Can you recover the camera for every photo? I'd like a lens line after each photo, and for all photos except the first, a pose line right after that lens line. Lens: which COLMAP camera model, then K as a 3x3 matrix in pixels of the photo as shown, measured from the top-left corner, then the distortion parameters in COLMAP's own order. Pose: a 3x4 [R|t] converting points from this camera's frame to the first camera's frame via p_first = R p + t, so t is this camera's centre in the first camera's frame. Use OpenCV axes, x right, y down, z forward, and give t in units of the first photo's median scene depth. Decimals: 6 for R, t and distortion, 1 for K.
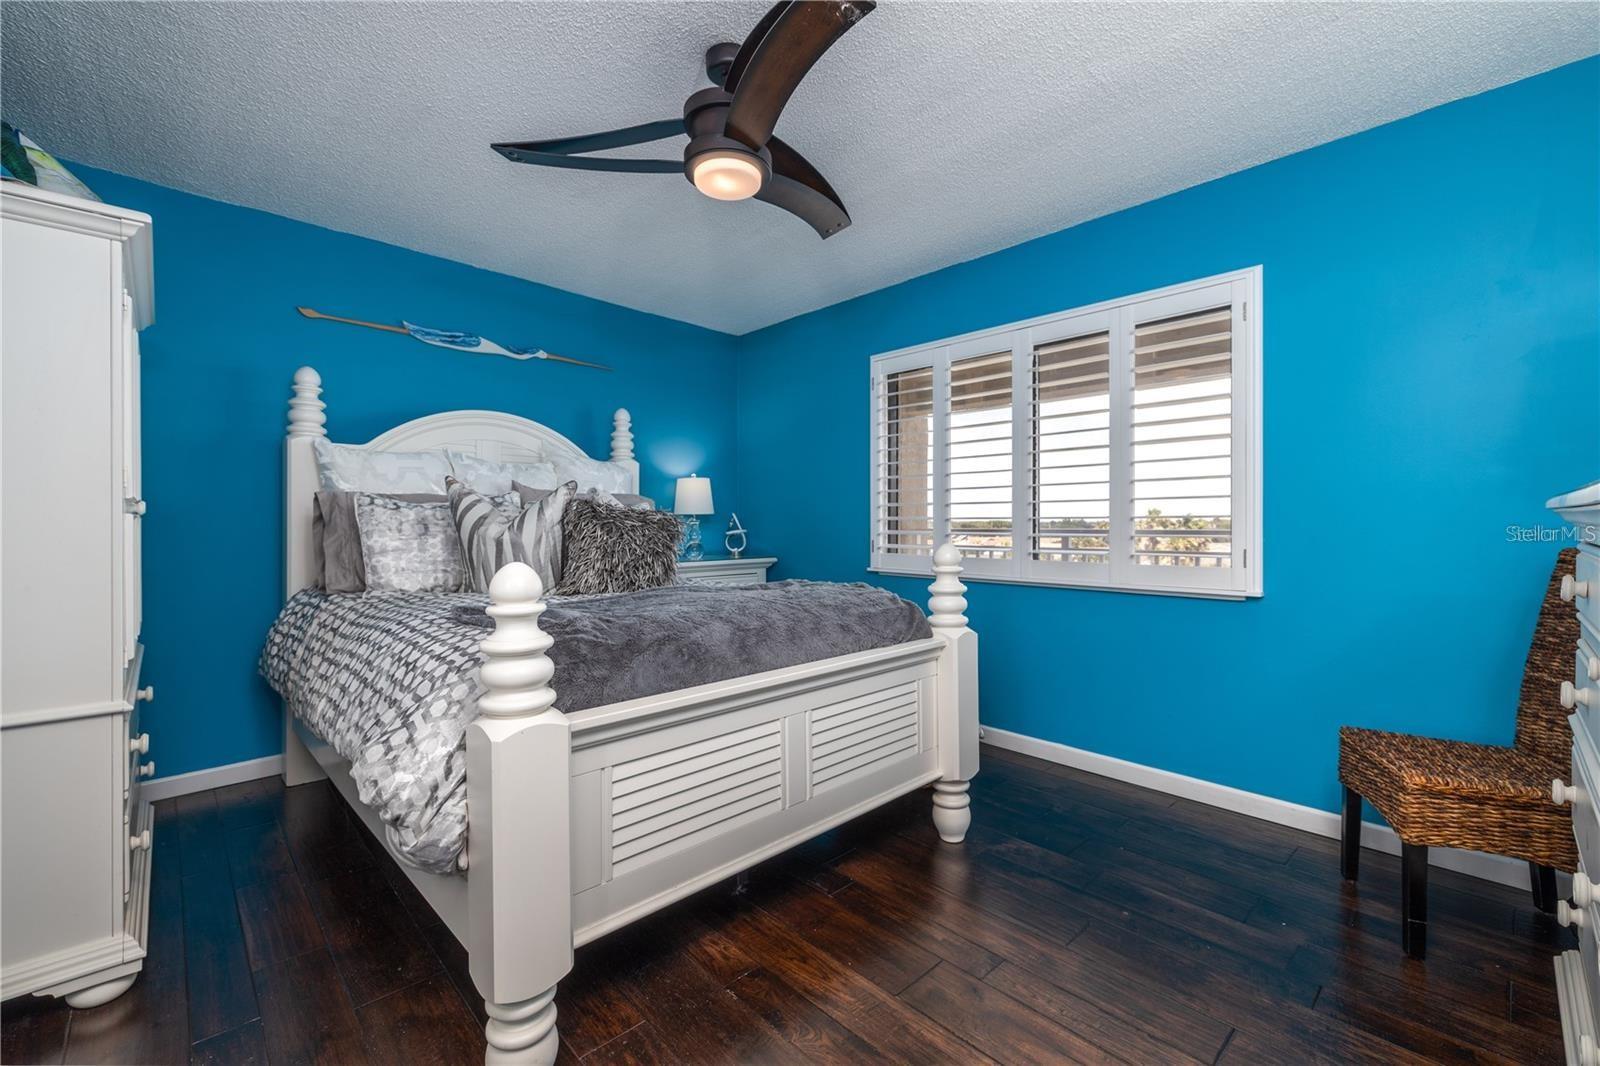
lens RADIAL K [[678.6, 0, 794.1], [0, 678.6, 526.0], [0, 0, 1]] dist [-0.000458, 0.000038]
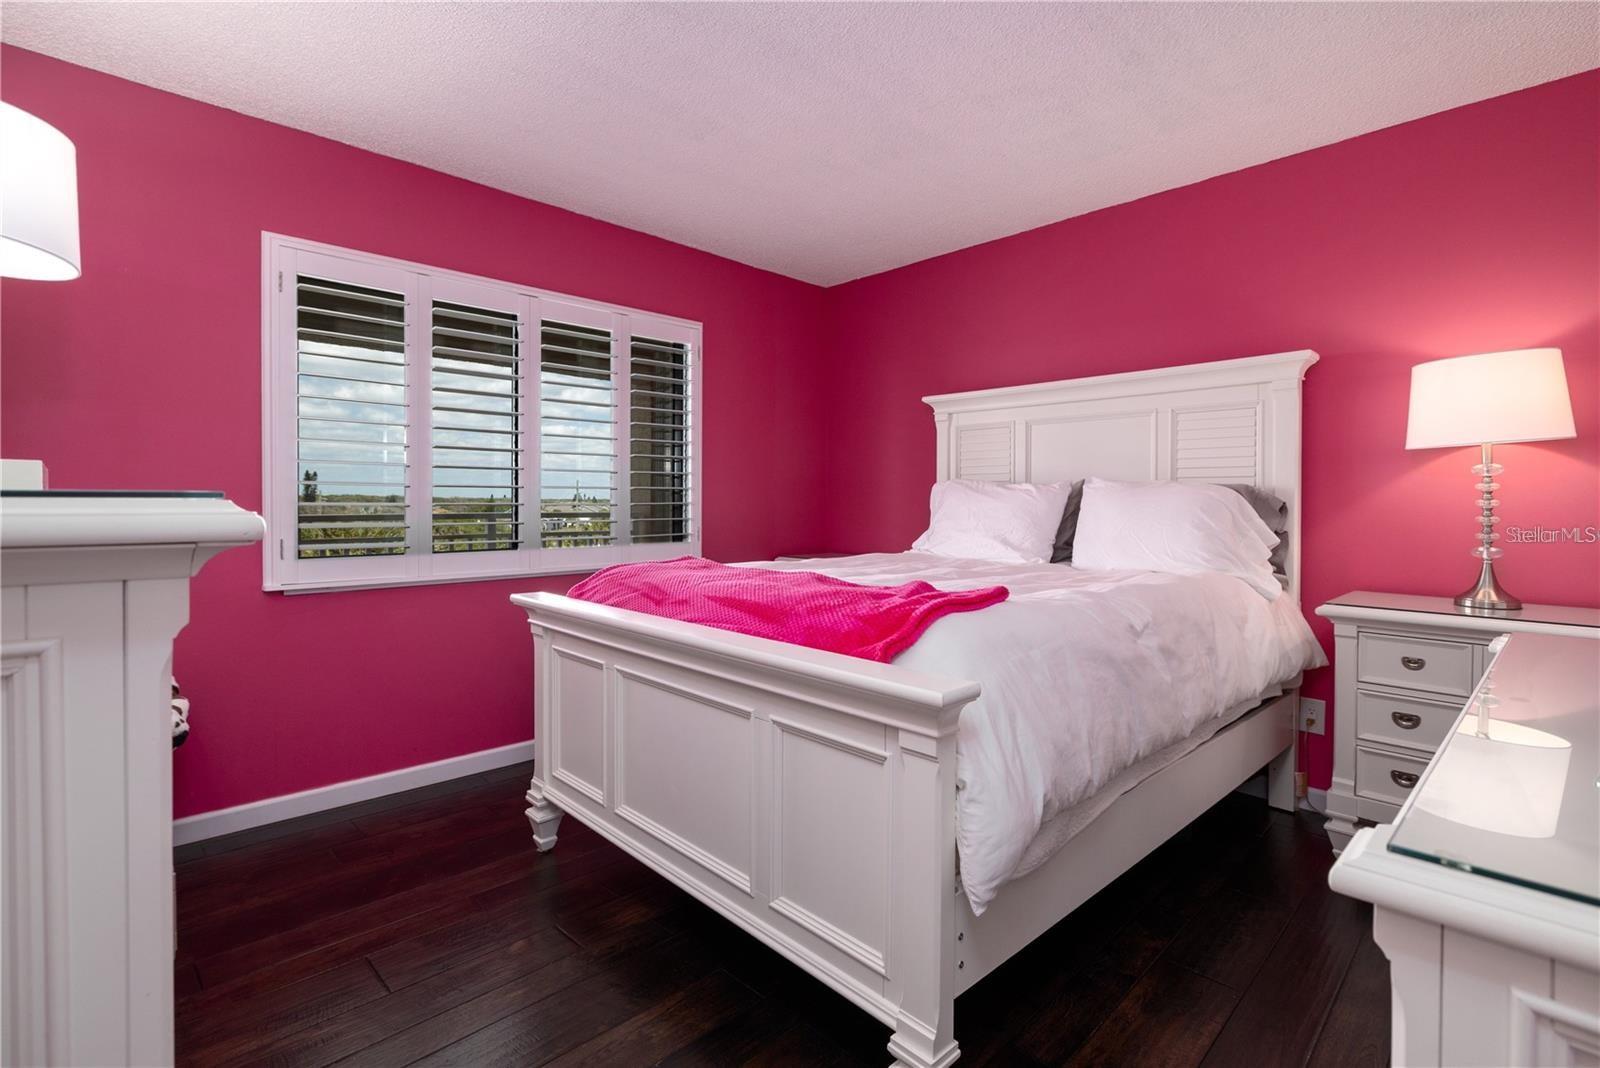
lens RADIAL K [[734.6, 0, 796.4], [0, 734.6, 521.3], [0, 0, 1]] dist [-0.016253, 0.000513]
pose [[-0.002543, -0.020324, 0.999790, -0.563783], [0.001711, 0.999792, 0.020329, -0.007704], [-0.999995, 0.001762, -0.002508, 0.549478]]
